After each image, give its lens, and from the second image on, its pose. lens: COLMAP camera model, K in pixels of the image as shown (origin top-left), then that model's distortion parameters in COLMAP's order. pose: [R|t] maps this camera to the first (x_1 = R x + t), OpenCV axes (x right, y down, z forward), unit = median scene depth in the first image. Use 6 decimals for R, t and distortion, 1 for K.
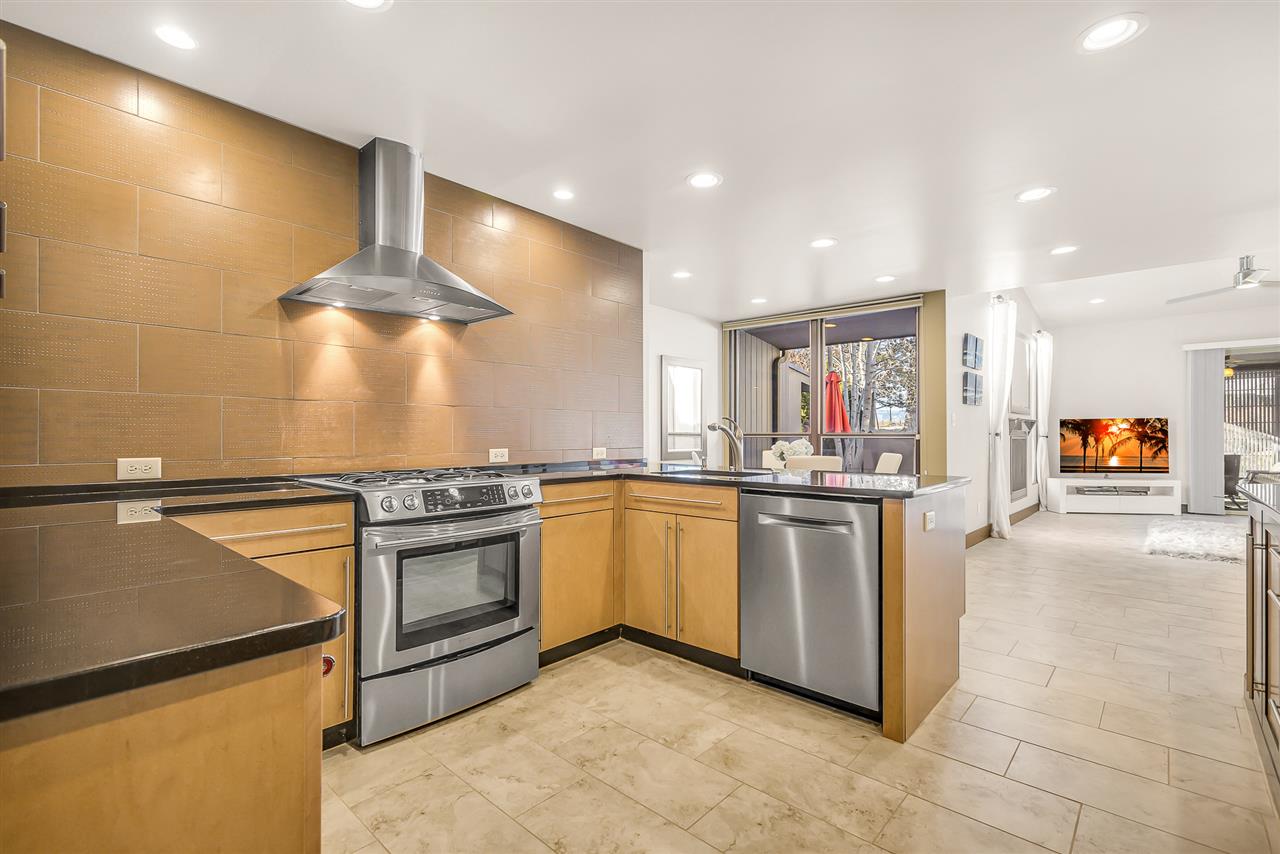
lens RADIAL K [[576.7, 0, 634.2], [0, 576.7, 433.8], [0, 0, 1]] dist [0.002139, 0.000034]
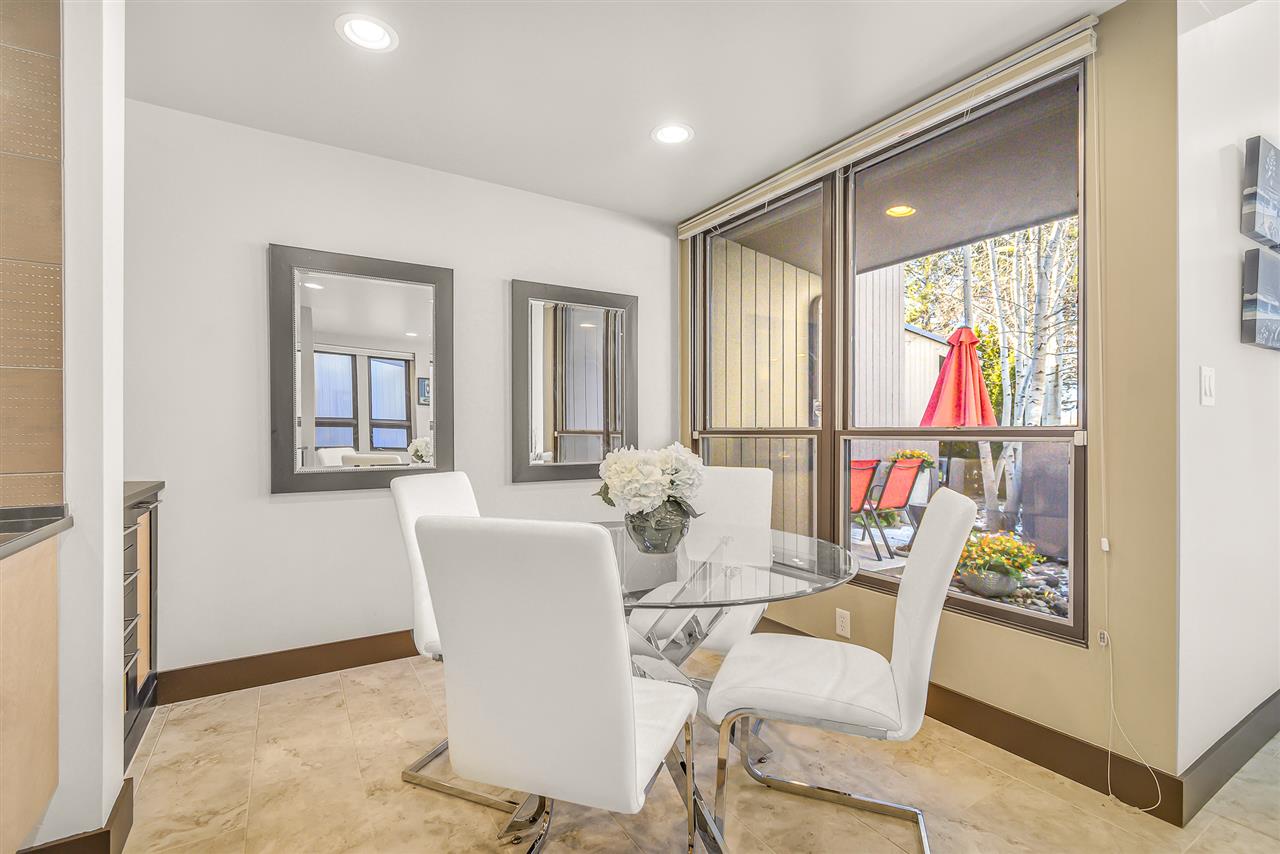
lens RADIAL K [[576.7, 0, 634.2], [0, 576.7, 433.8], [0, 0, 1]] dist [0.002139, 0.000034]
pose [[0.959501, -0.001572, -0.281701, 0.589056], [0.002534, 0.999992, 0.003053, 0.001485], [0.281694, -0.003643, 0.959497, 1.045932]]
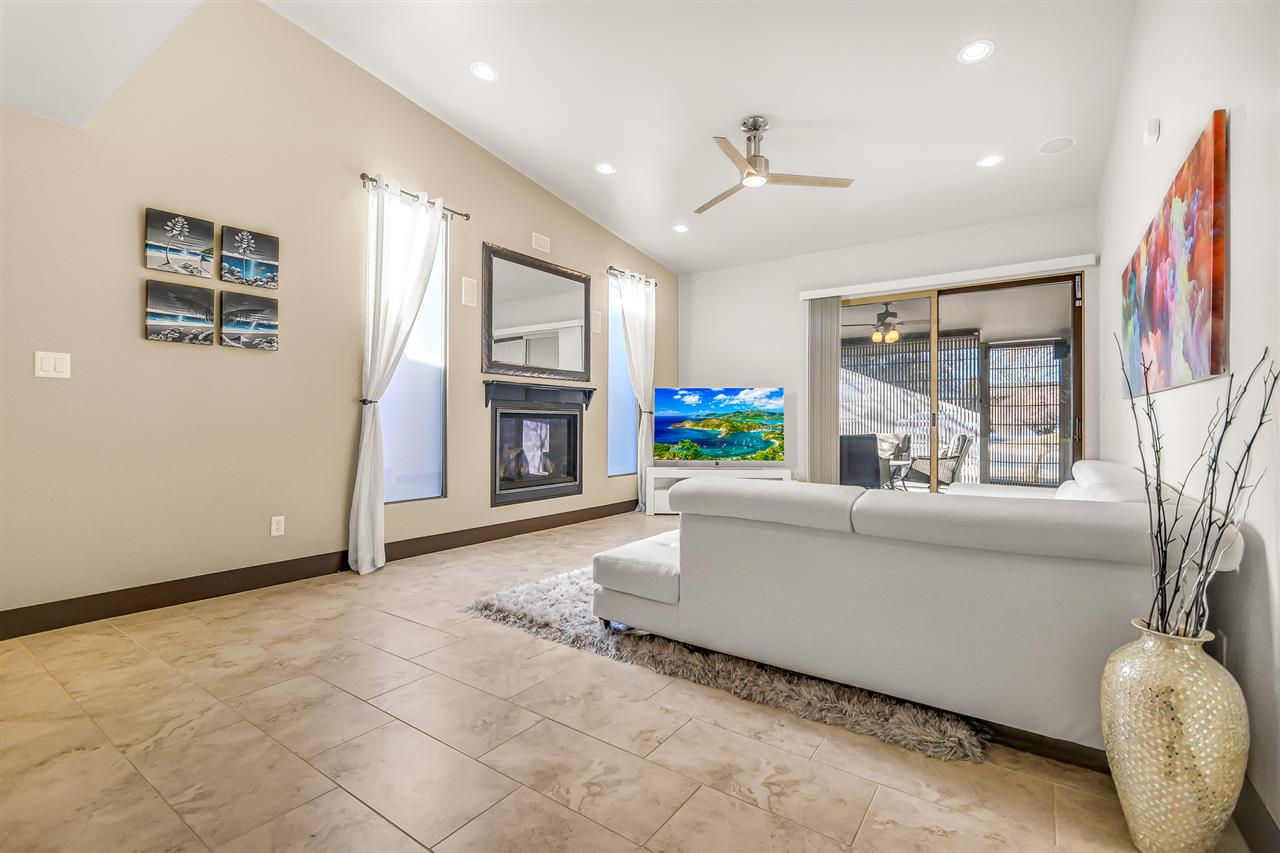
lens RADIAL K [[572.0, 0, 643.1], [0, 572.0, 419.6], [0, 0, 1]] dist [0.002141, -0.000163]
pose [[0.991277, 0.003396, 0.131754, 1.774982], [-0.003815, 0.999988, 0.002926, 0.035939], [-0.131743, -0.003403, 0.991278, 0.763435]]
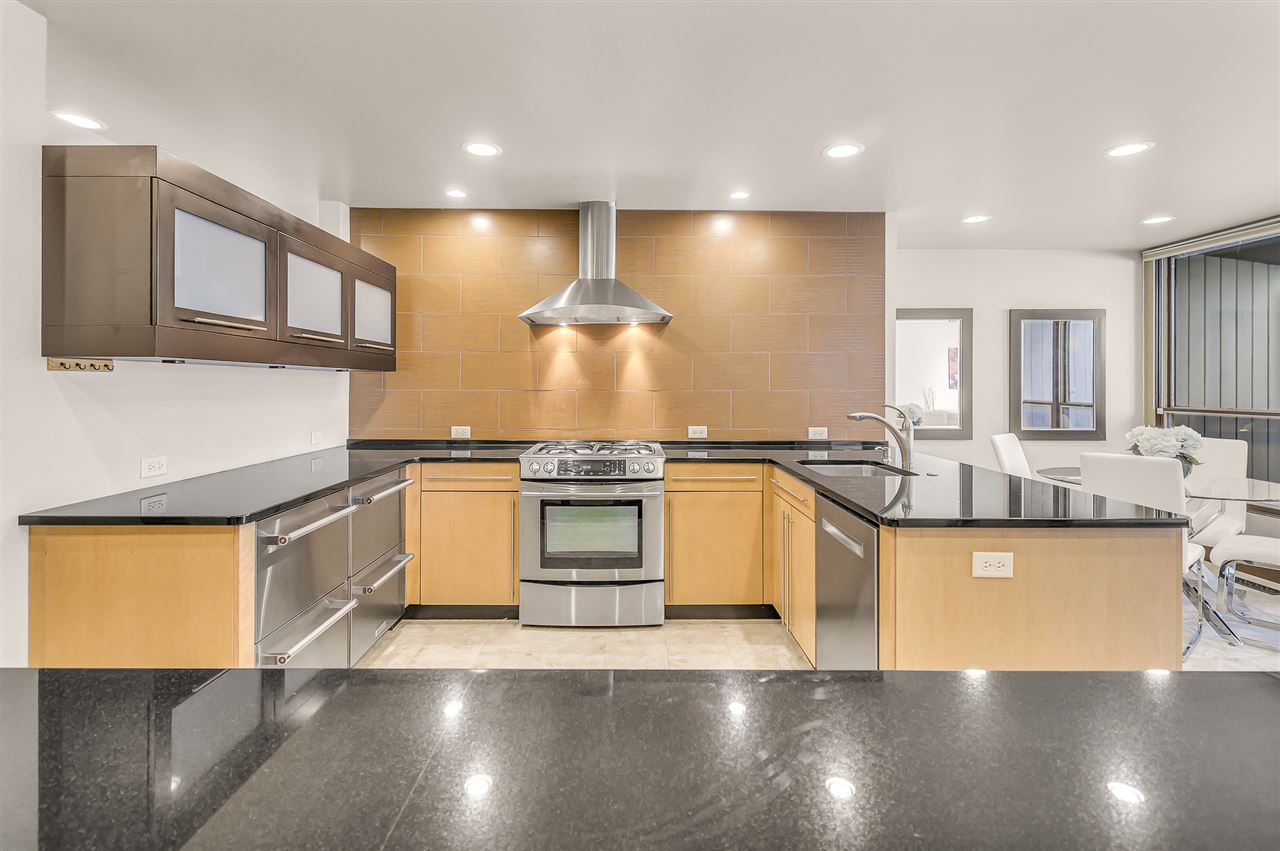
lens RADIAL K [[580.7, 0, 640.1], [0, 580.7, 381.3], [0, 0, 1]] dist [0.001497, -0.000166]
pose [[0.673911, -0.004041, -0.738802, 0.589335], [-0.000904, 0.999980, -0.006294, -0.061040], [0.738812, 0.004910, 0.673893, 0.136468]]
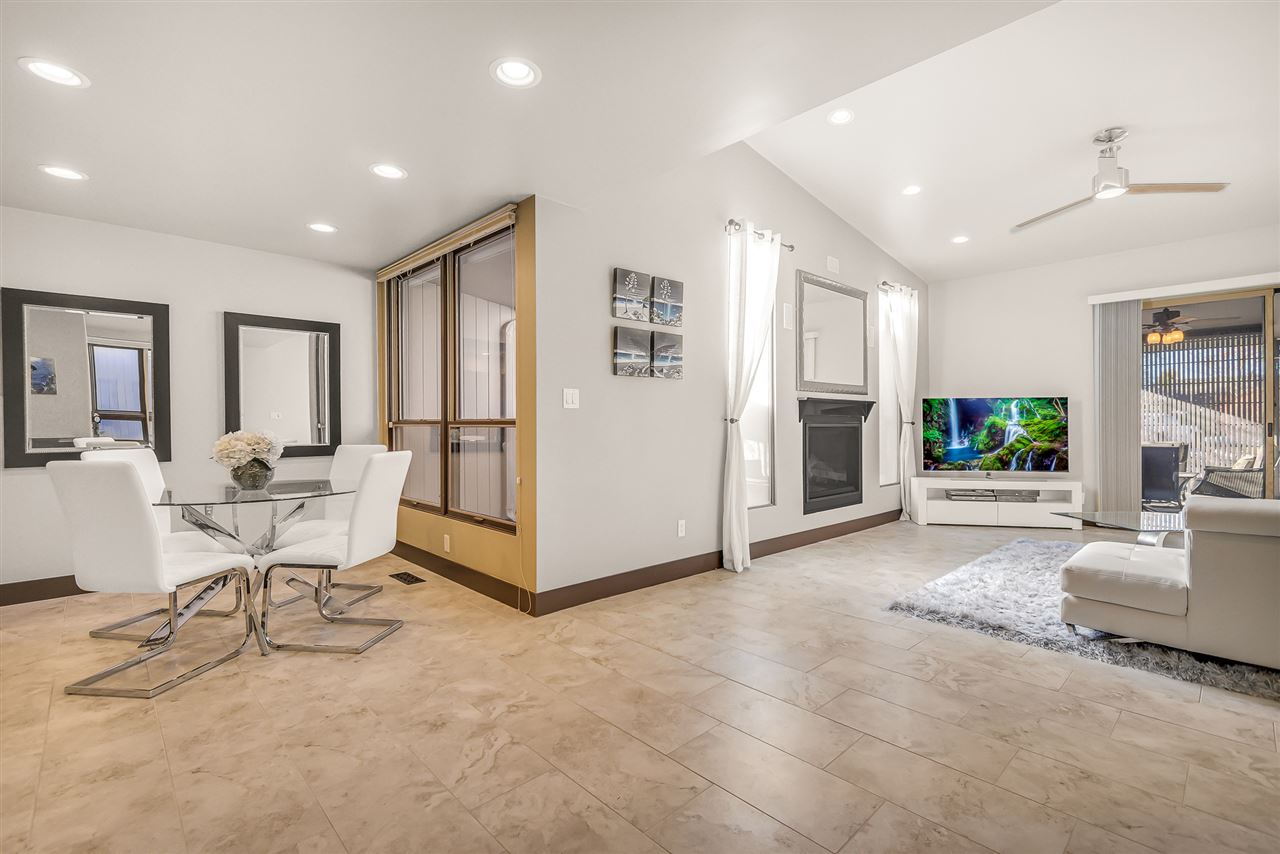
lens RADIAL K [[572.4, 0, 640.0], [0, 572.4, 427.0], [0, 0, 1]] dist [0.002679, -0.001277]
pose [[0.997516, -0.004653, -0.070293, 1.196399], [0.005310, 0.999944, 0.009155, 0.003812], [0.070246, -0.009505, 0.997484, 0.647298]]
